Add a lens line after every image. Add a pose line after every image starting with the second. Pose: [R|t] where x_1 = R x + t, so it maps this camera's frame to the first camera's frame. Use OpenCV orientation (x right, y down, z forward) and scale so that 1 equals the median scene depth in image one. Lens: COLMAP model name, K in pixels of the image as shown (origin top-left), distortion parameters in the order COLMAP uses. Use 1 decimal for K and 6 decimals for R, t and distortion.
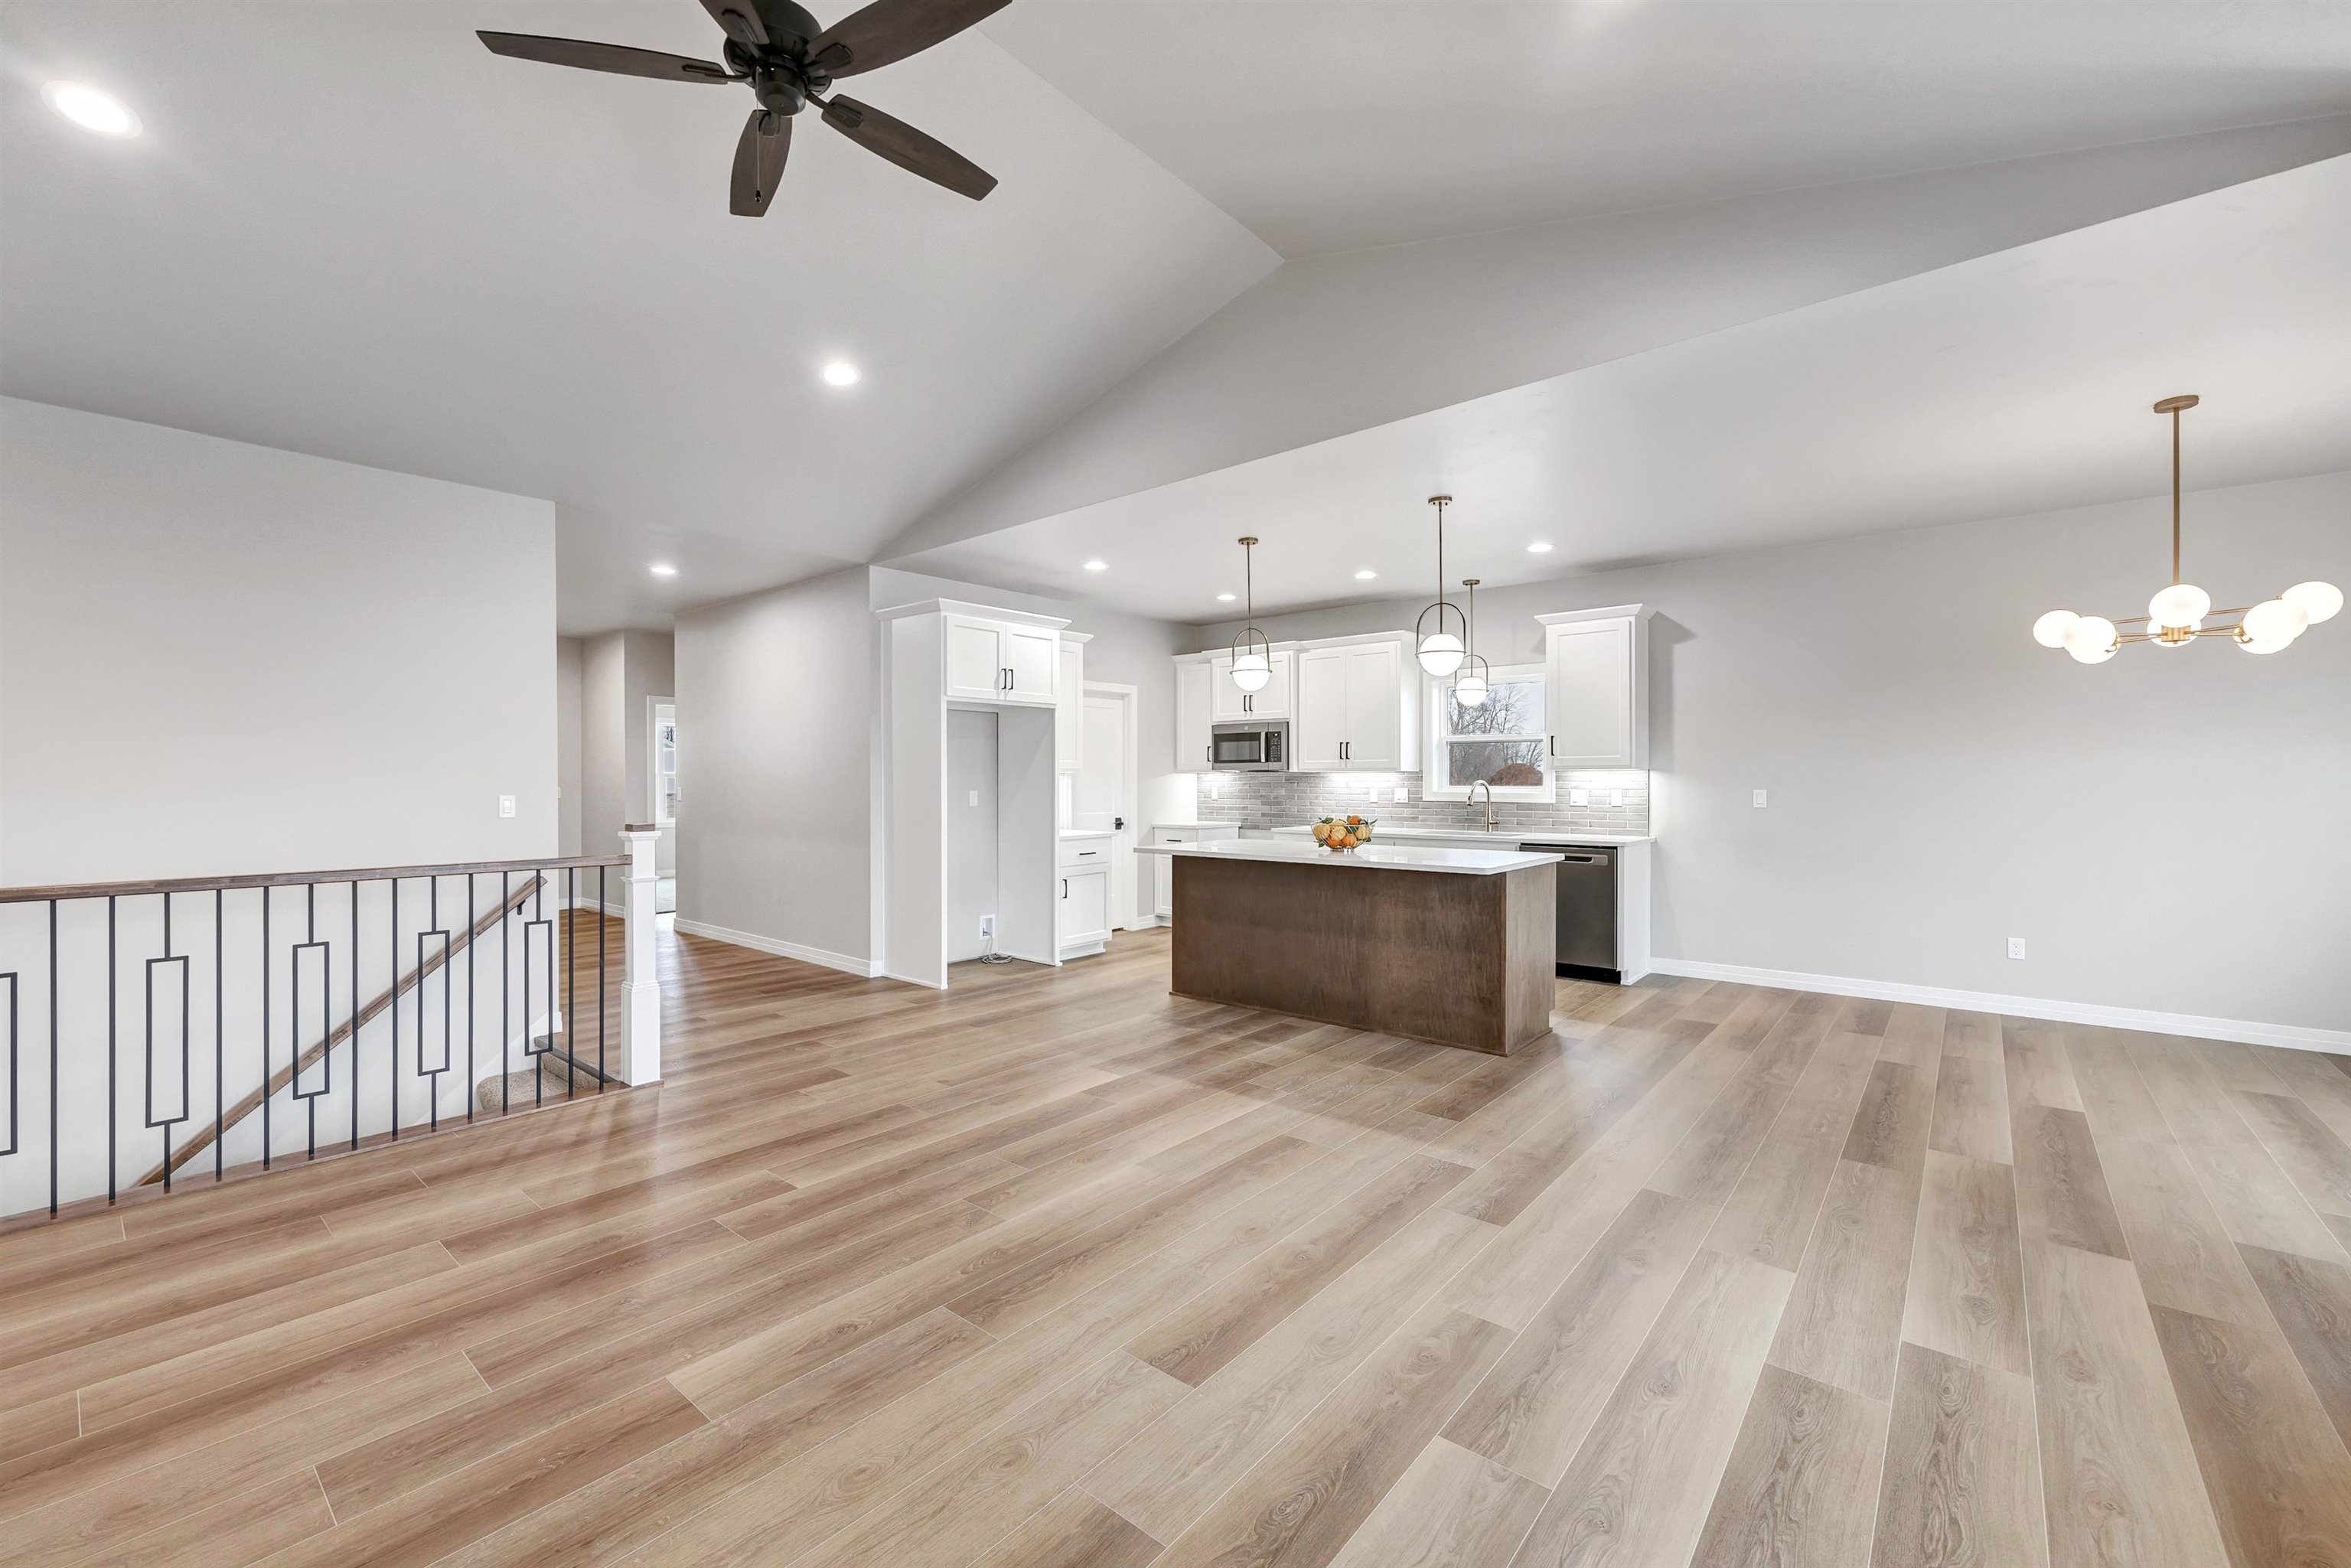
lens RADIAL K [[951.5, 0, 1170.6], [0, 951.5, 780.6], [0, 0, 1]] dist [-0.007973, 0.000375]
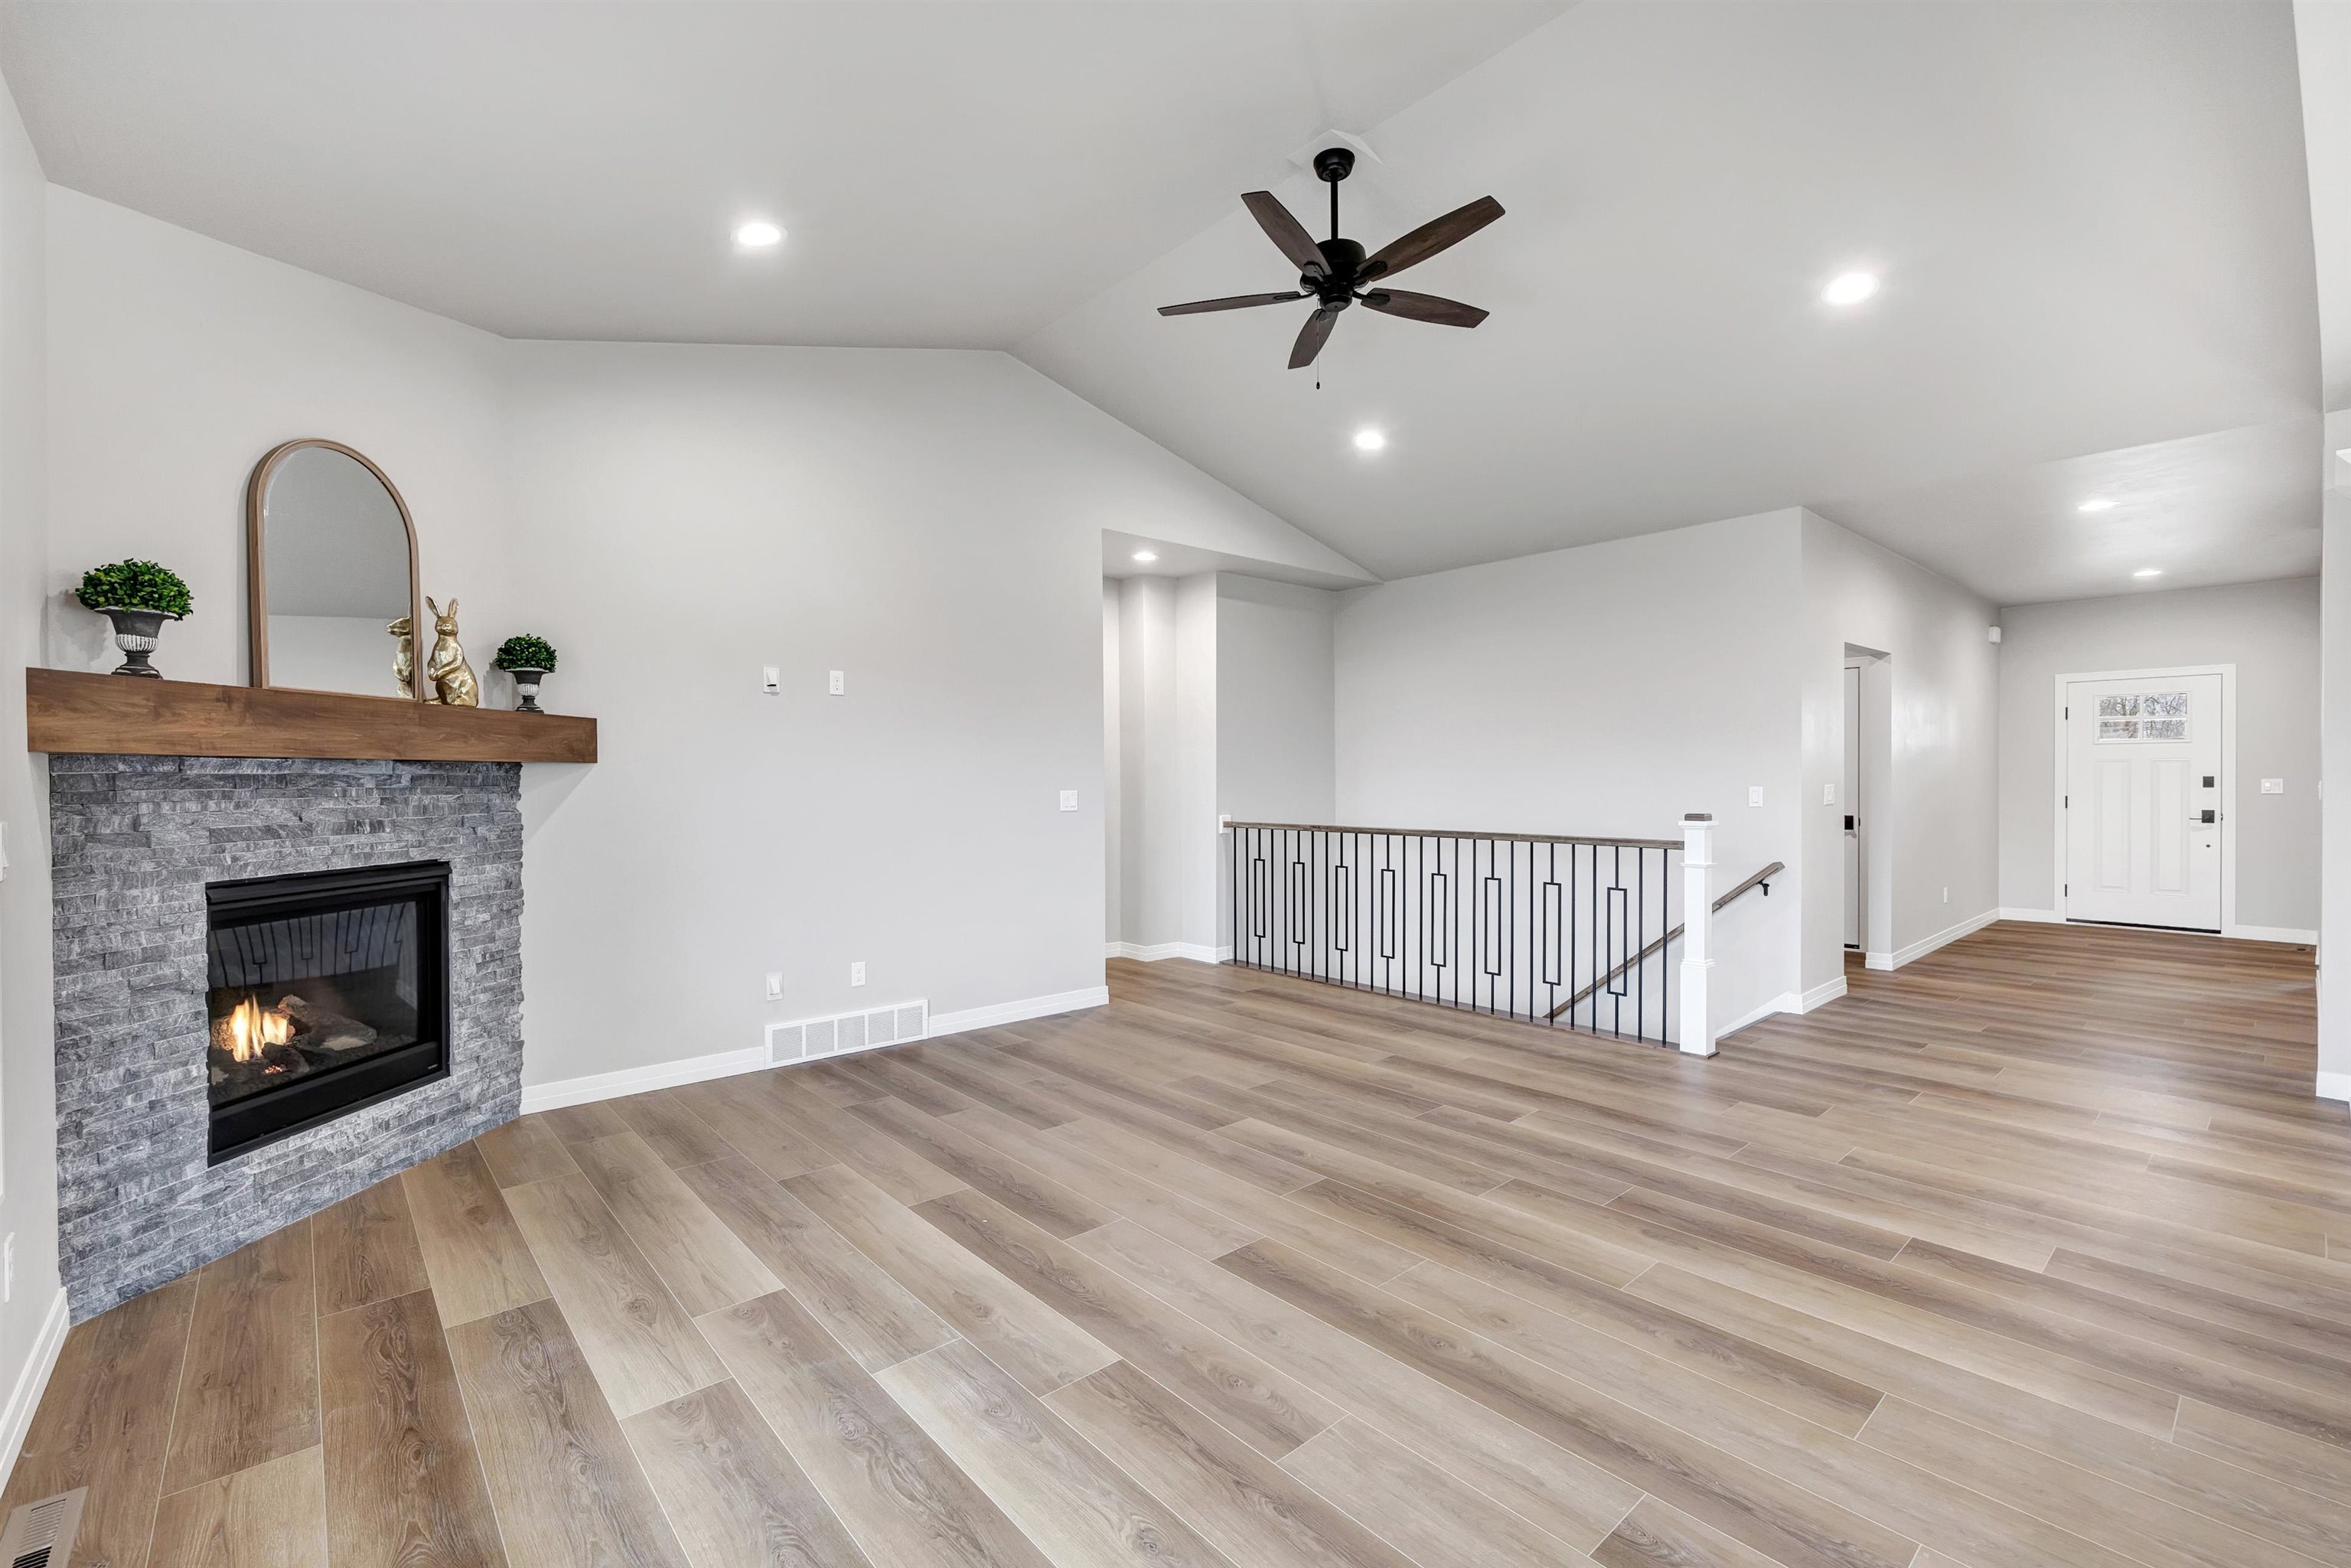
lens RADIAL K [[1011.0, 0, 1166.5], [0, 1011.0, 788.2], [0, 0, 1]] dist [-0.001249, -0.000195]
pose [[-0.143355, 0.018148, -0.989505, 0.950943], [0.002569, 0.999835, 0.017965, -0.010181], [0.989668, 0.000033, -0.143378, 0.797196]]
